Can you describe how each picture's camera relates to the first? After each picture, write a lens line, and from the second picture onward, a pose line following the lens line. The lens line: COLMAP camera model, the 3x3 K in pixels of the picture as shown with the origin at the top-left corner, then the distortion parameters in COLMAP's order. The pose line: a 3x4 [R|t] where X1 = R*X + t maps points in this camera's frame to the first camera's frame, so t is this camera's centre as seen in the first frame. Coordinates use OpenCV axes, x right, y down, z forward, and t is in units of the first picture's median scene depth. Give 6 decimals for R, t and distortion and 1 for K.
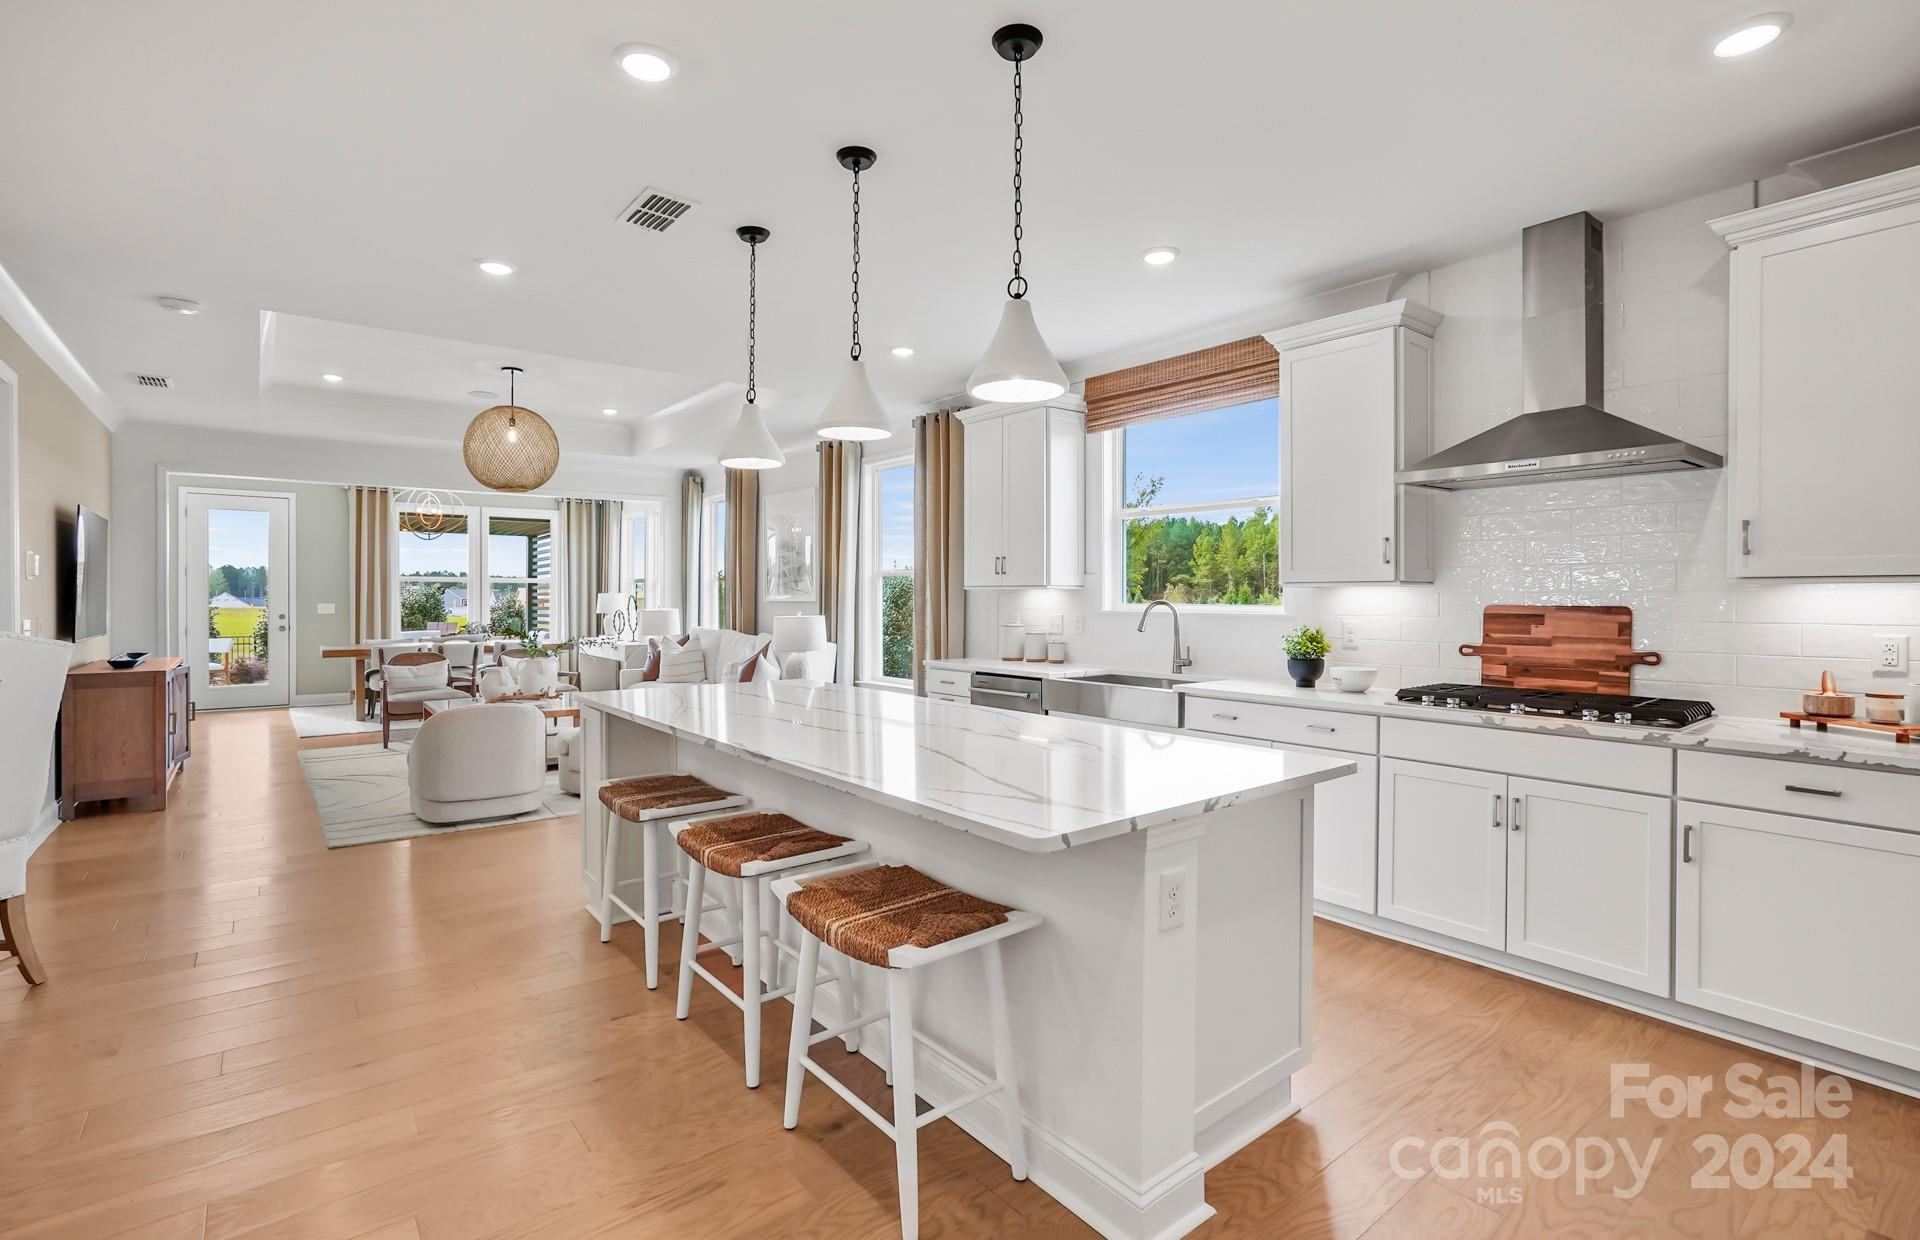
lens RADIAL K [[886.1, 0, 950.0], [0, 886.1, 611.0], [0, 0, 1]] dist [-0.034695, 0.017991]
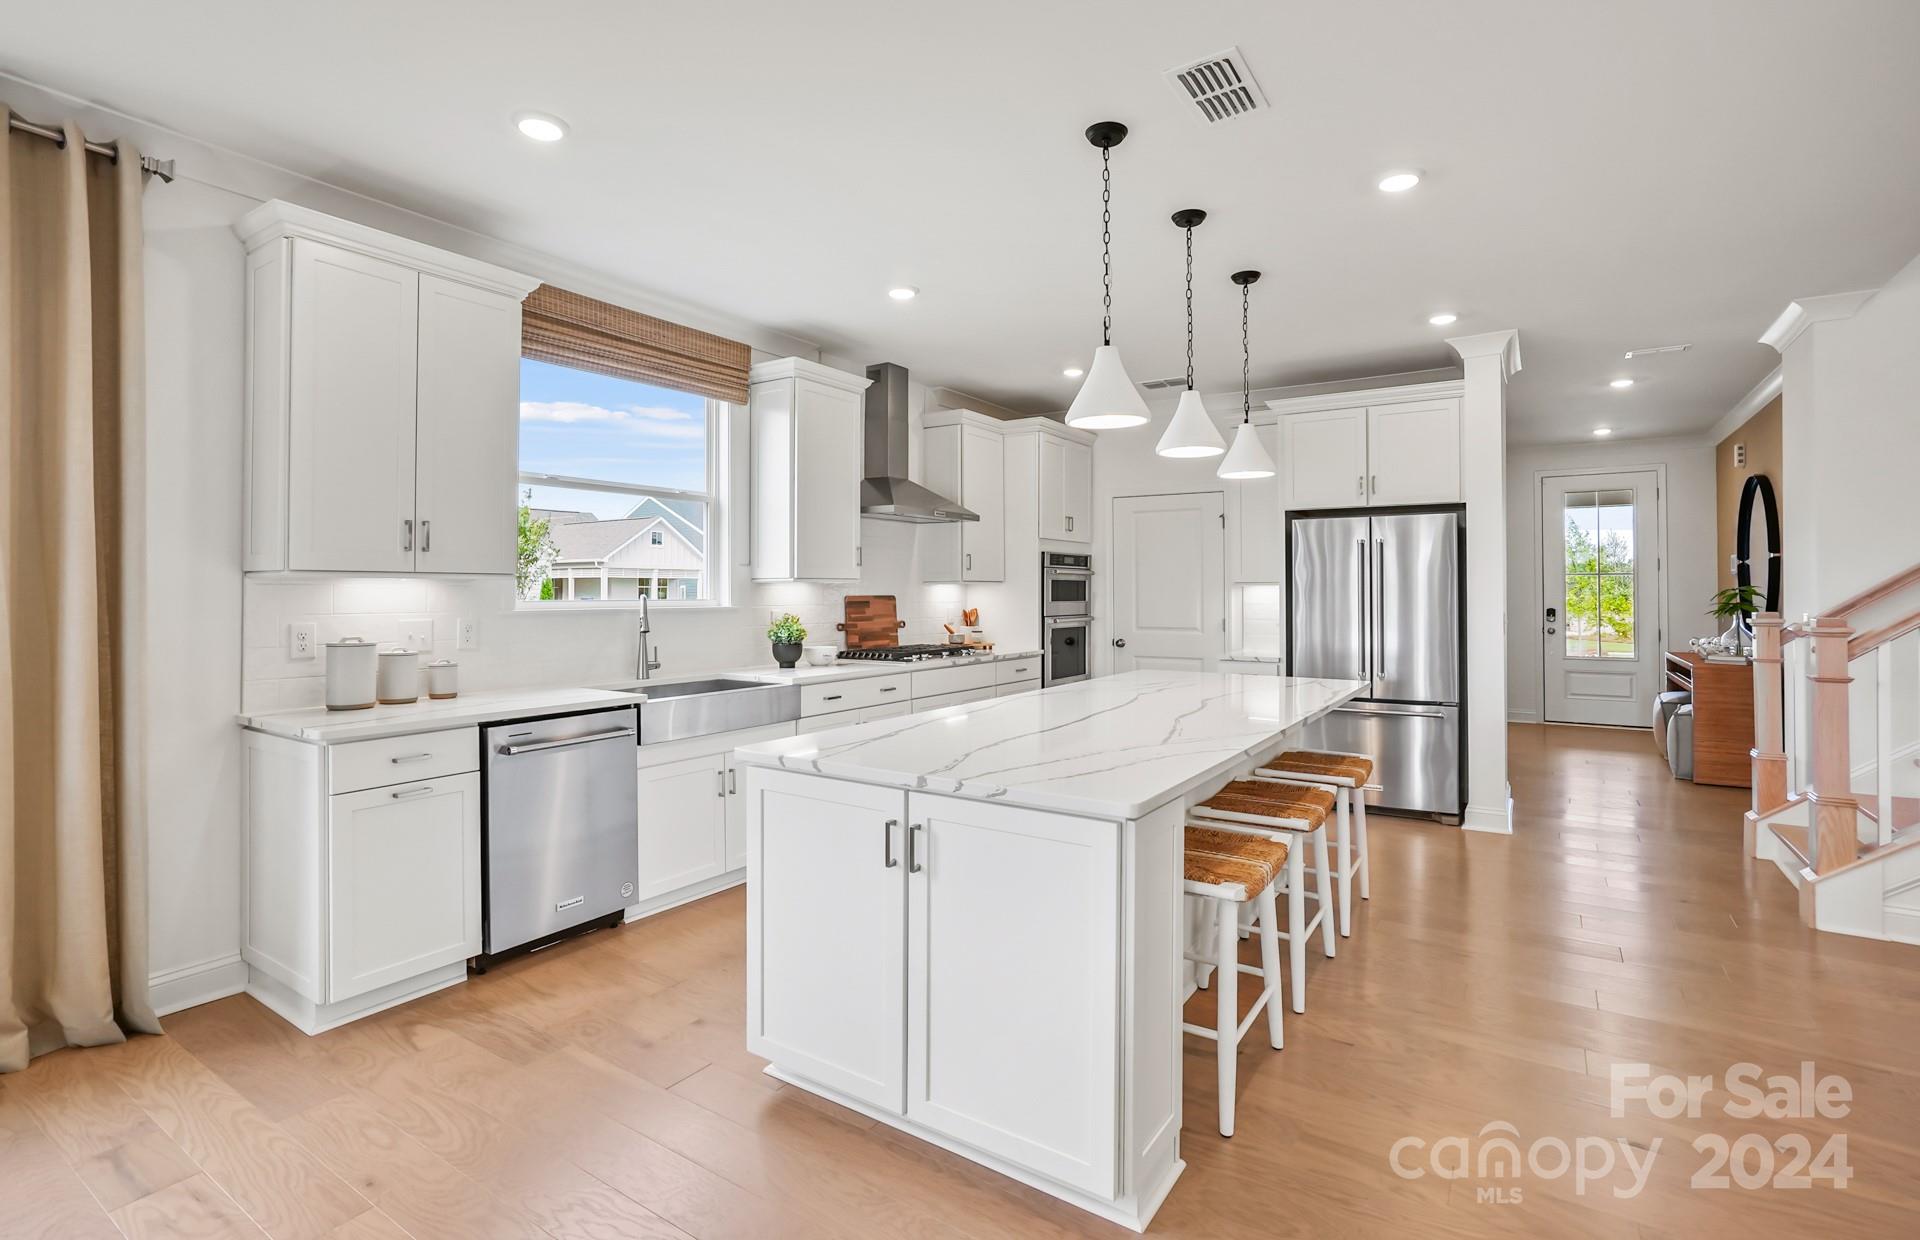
lens RADIAL K [[886.1, 0, 950.0], [0, 886.1, 611.0], [0, 0, 1]] dist [-0.034695, 0.017991]
pose [[-0.278501, -0.027301, 0.960048, -0.596256], [0.012636, 0.999405, 0.032086, -0.018412], [-0.960353, 0.021067, -0.277990, 0.855746]]
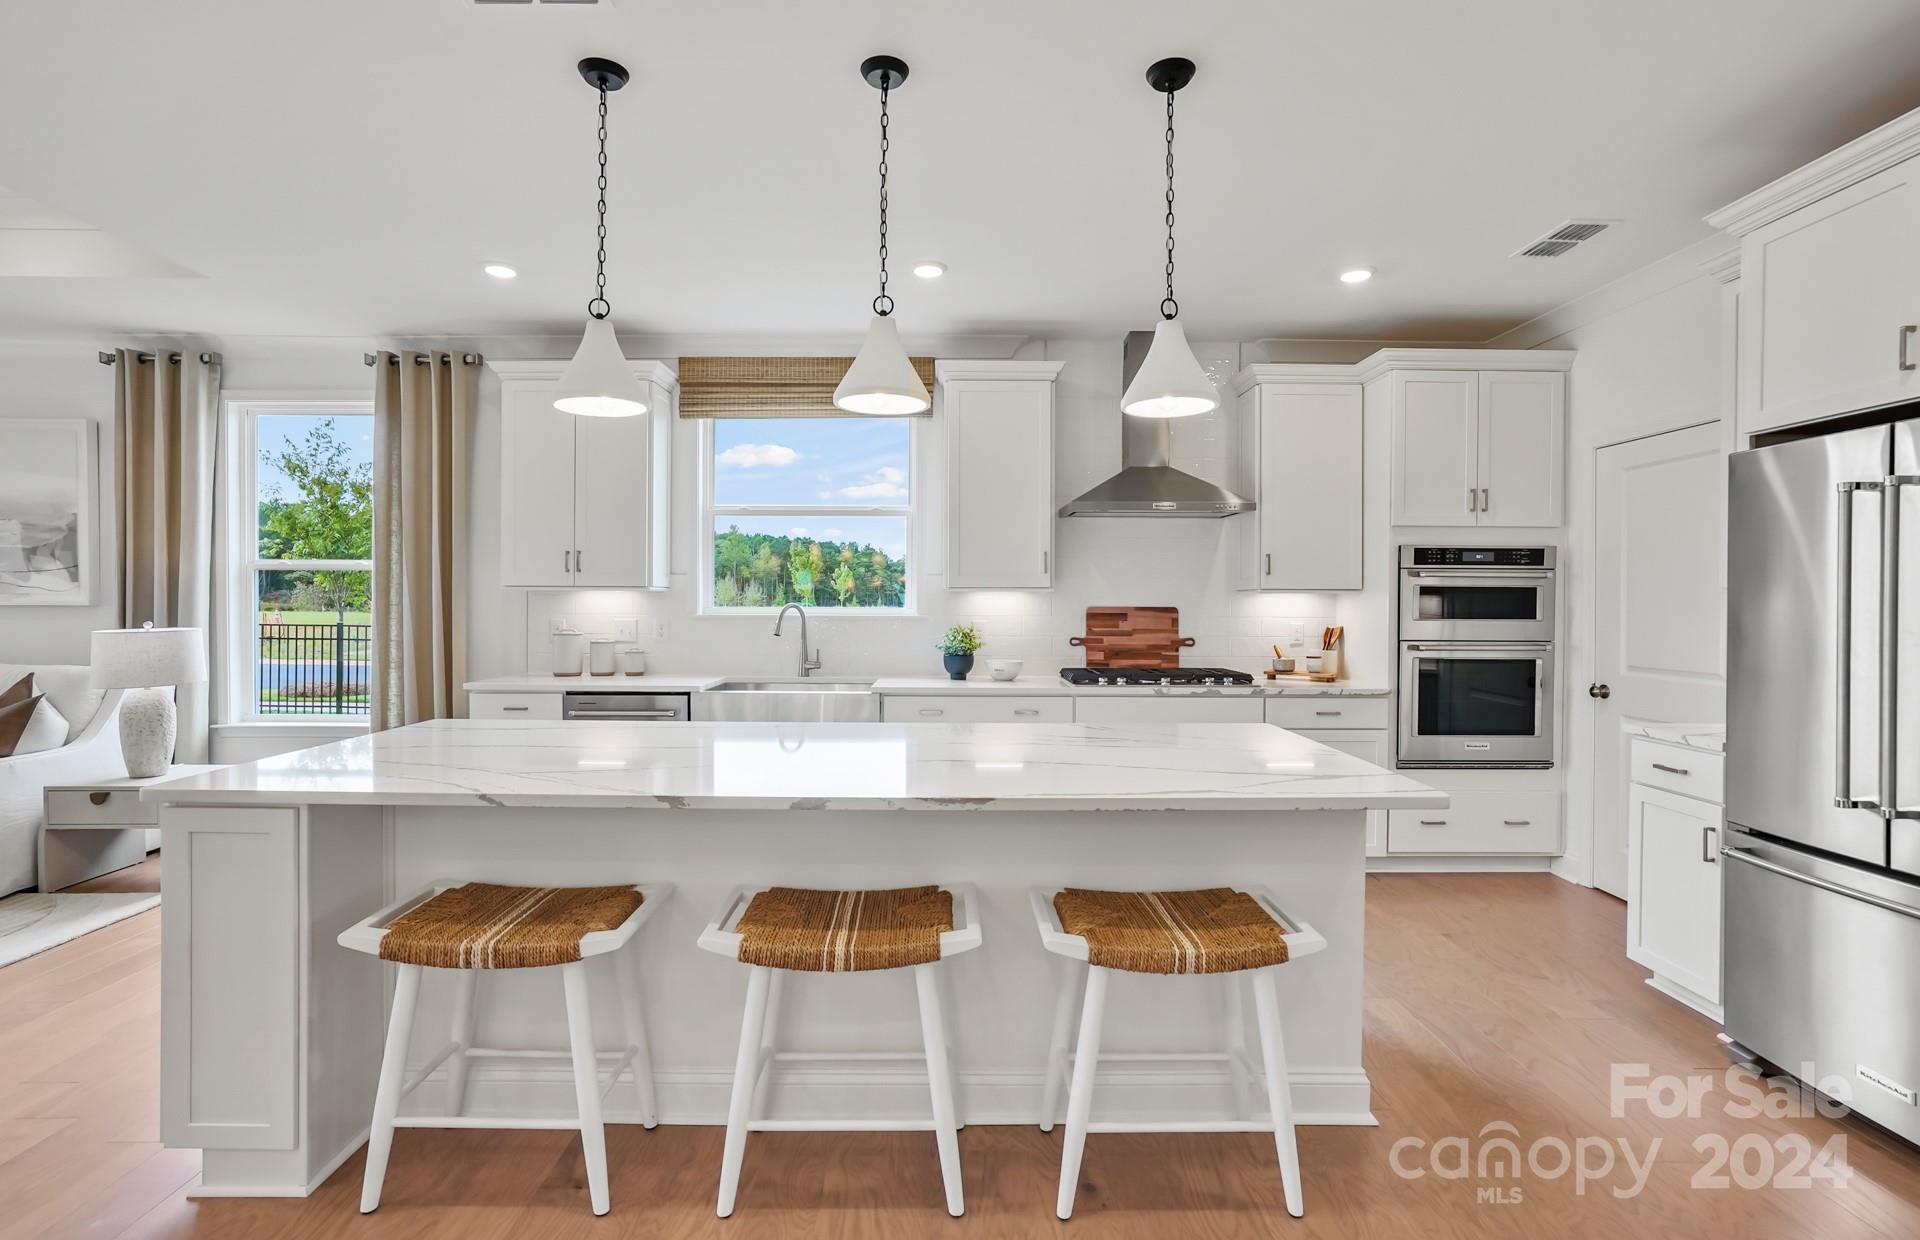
lens RADIAL K [[886.1, 0, 950.0], [0, 886.1, 611.0], [0, 0, 1]] dist [-0.034695, 0.017991]
pose [[0.614362, -0.008139, 0.788982, -0.389372], [0.009616, 0.999950, 0.002828, -0.004189], [-0.788966, 0.005849, 0.614410, 0.236808]]
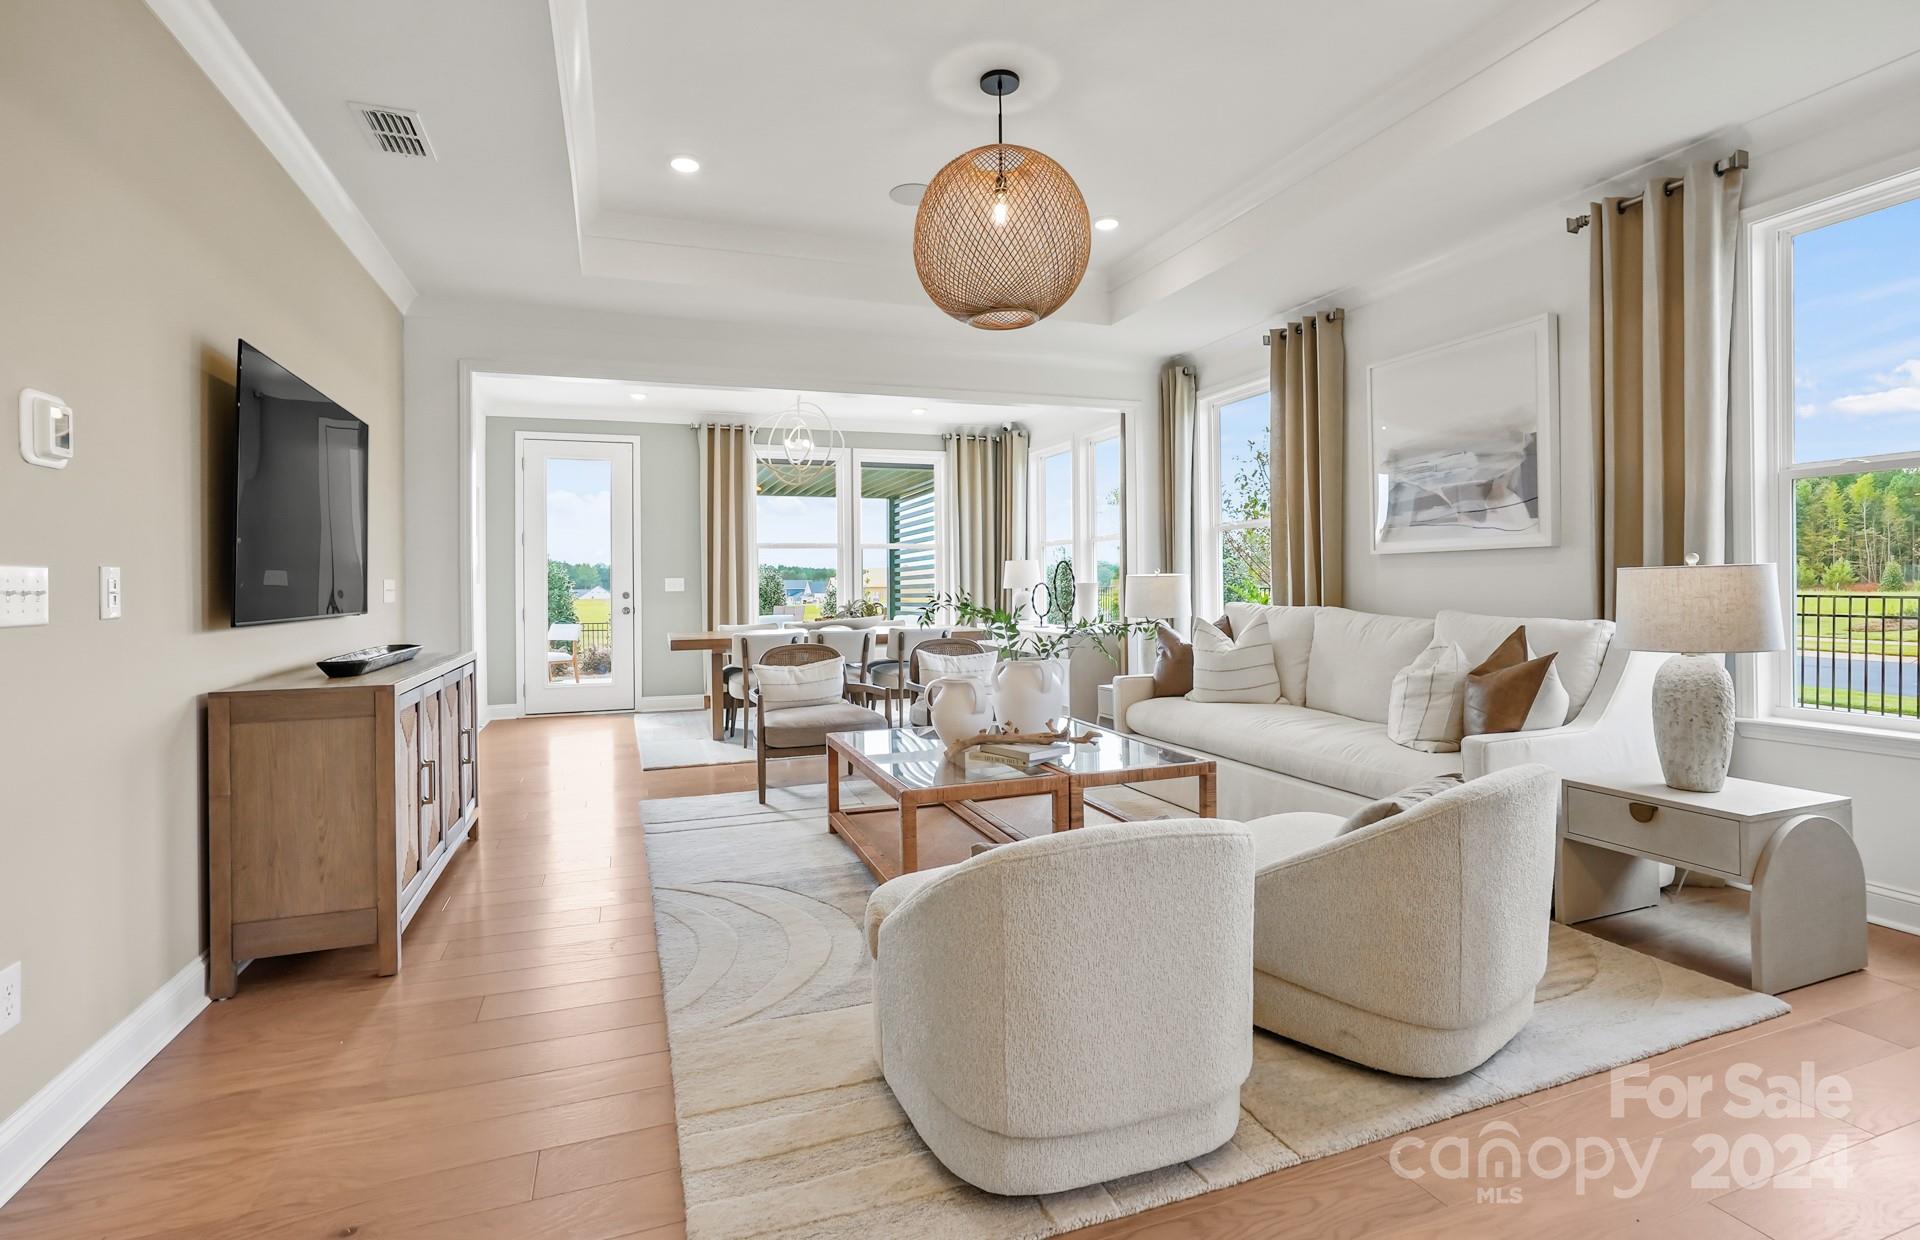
lens RADIAL K [[886.1, 0, 950.0], [0, 886.1, 611.0], [0, 0, 1]] dist [-0.034695, 0.017991]
pose [[0.950845, -0.002496, -0.309658, -0.470123], [0.006463, 0.999910, 0.011783, 0.024882], [0.309601, -0.013205, 0.950775, 0.650849]]
